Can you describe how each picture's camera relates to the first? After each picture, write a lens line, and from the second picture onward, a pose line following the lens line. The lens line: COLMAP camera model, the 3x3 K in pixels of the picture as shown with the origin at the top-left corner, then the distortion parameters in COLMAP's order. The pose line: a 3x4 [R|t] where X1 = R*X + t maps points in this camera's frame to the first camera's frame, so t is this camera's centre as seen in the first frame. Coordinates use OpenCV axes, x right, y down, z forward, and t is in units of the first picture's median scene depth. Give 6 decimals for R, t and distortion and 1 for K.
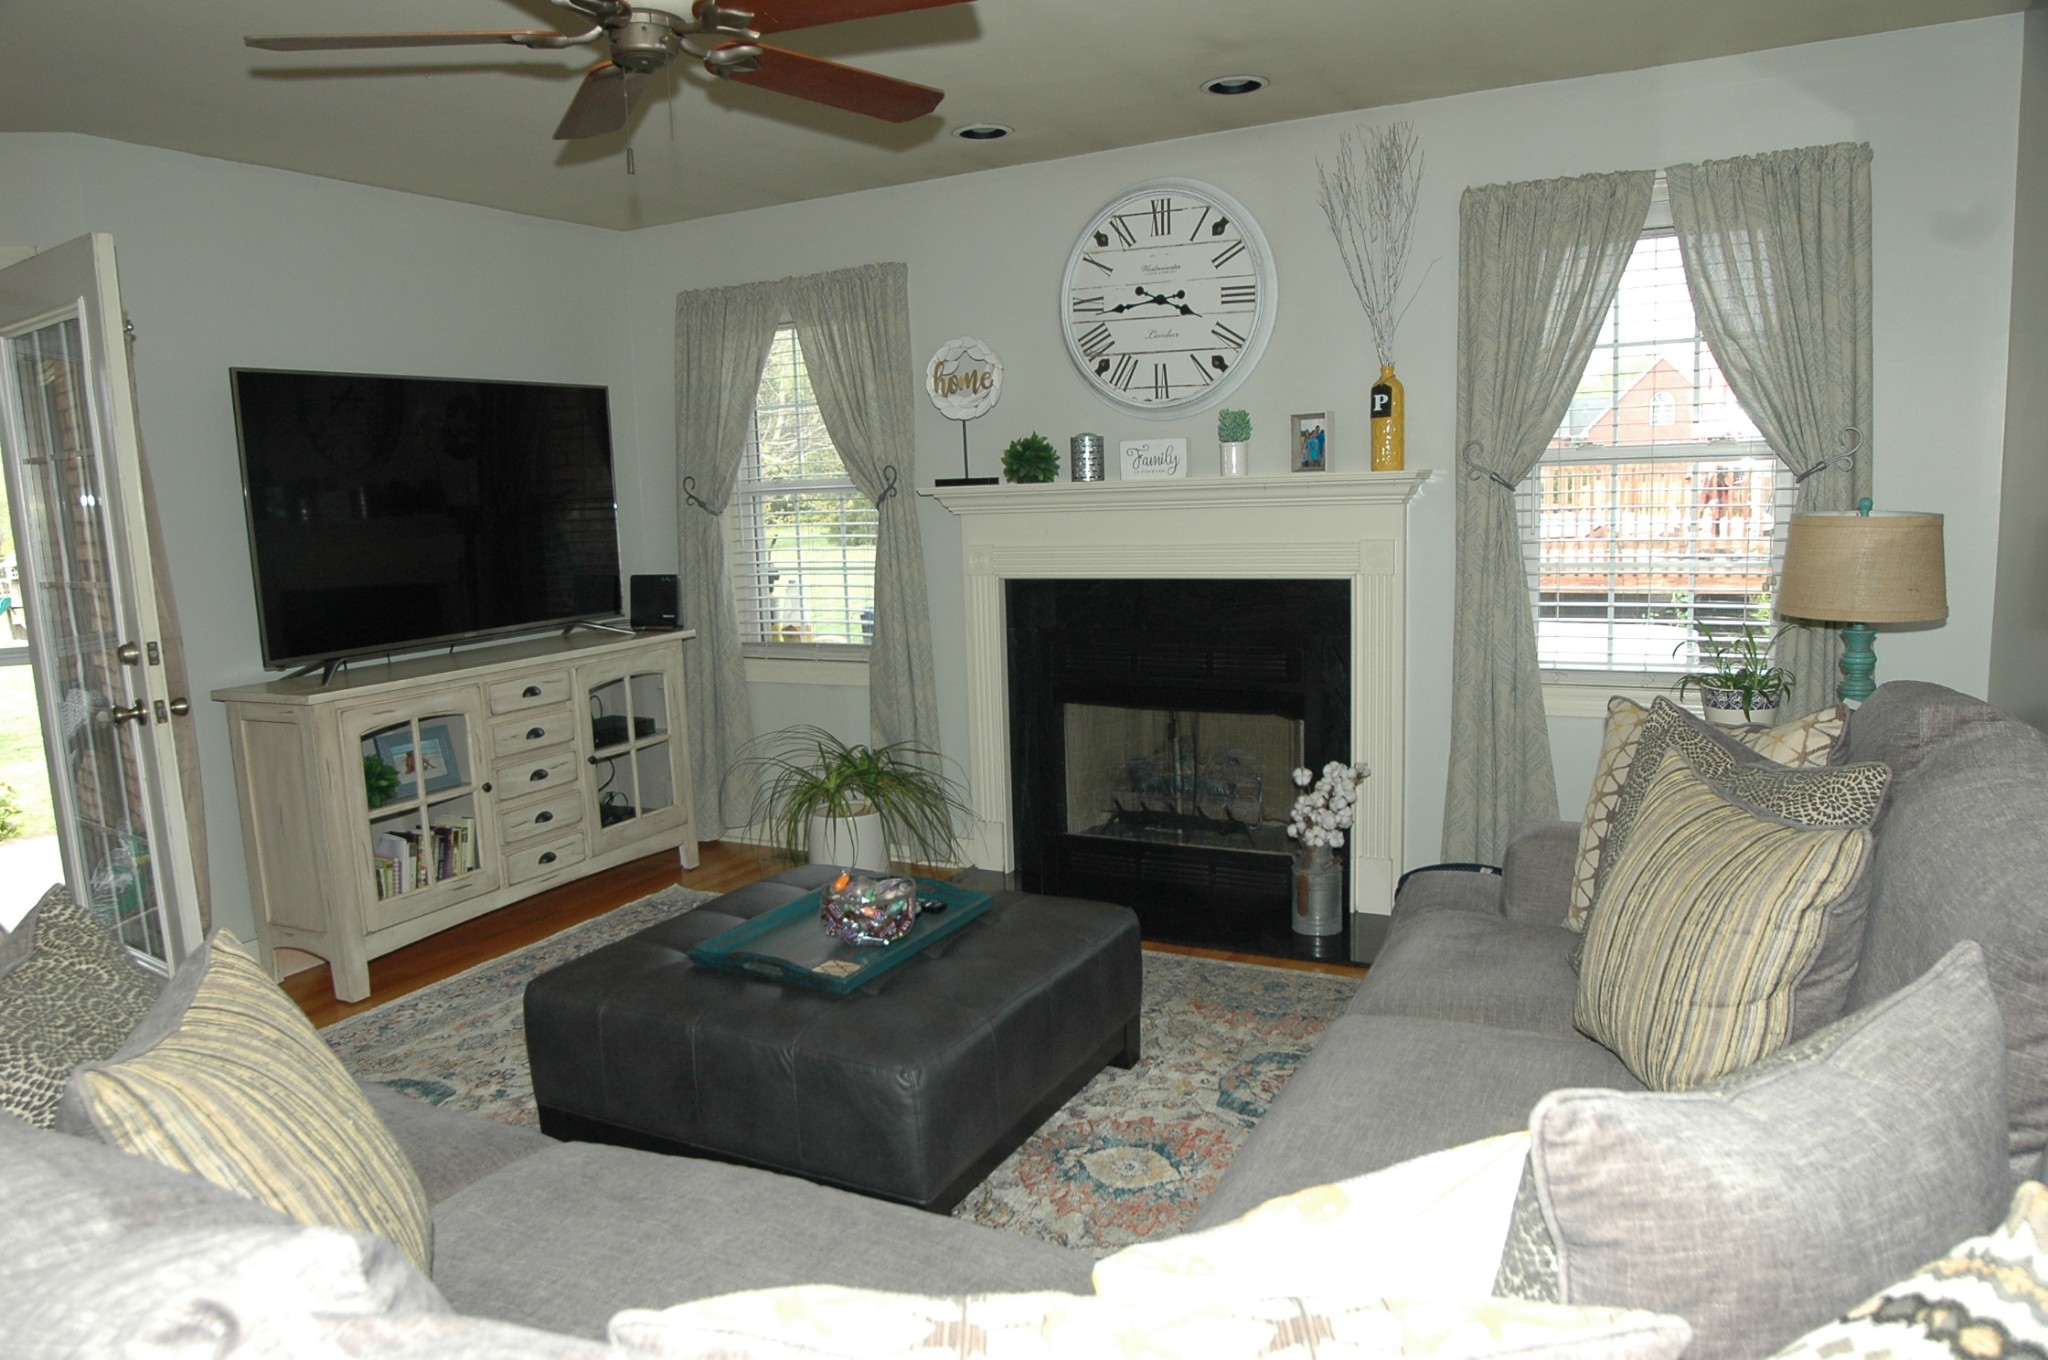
lens RADIAL K [[1363.3, 0, 1024.0], [0, 1363.3, 680.0], [0, 0, 1]] dist [-0.079384, 0.033649]
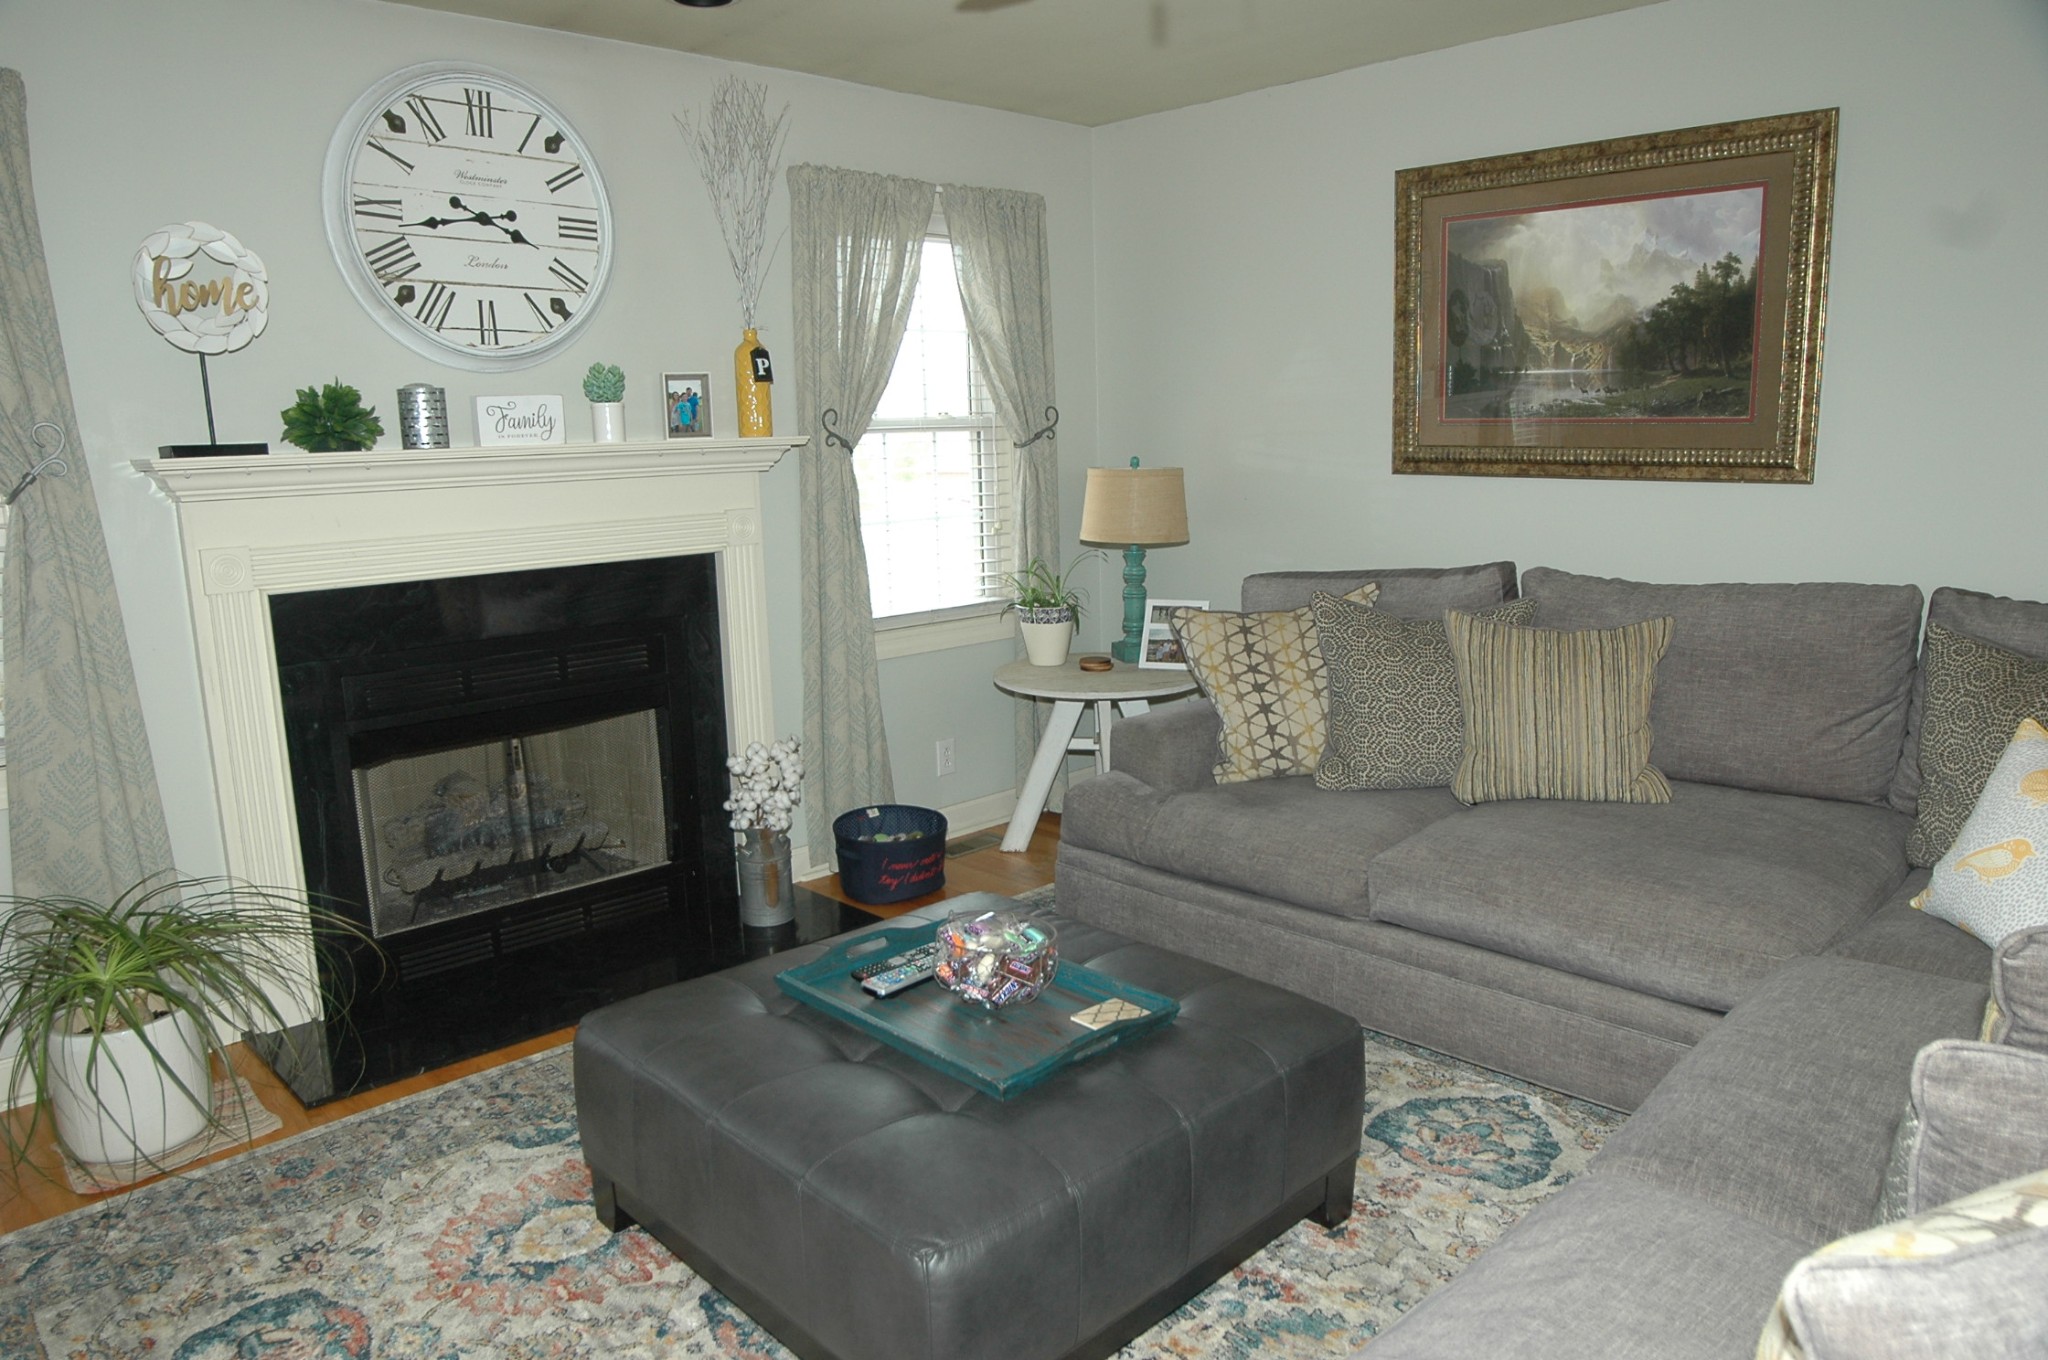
lens RADIAL K [[1363.3, 0, 1024.0], [0, 1363.3, 680.0], [0, 0, 1]] dist [-0.079384, 0.033649]
pose [[0.313748, -0.143568, 0.938590, -0.569502], [0.148086, 0.983805, 0.100982, -0.048501], [-0.937887, 0.107309, 0.329927, 0.476848]]
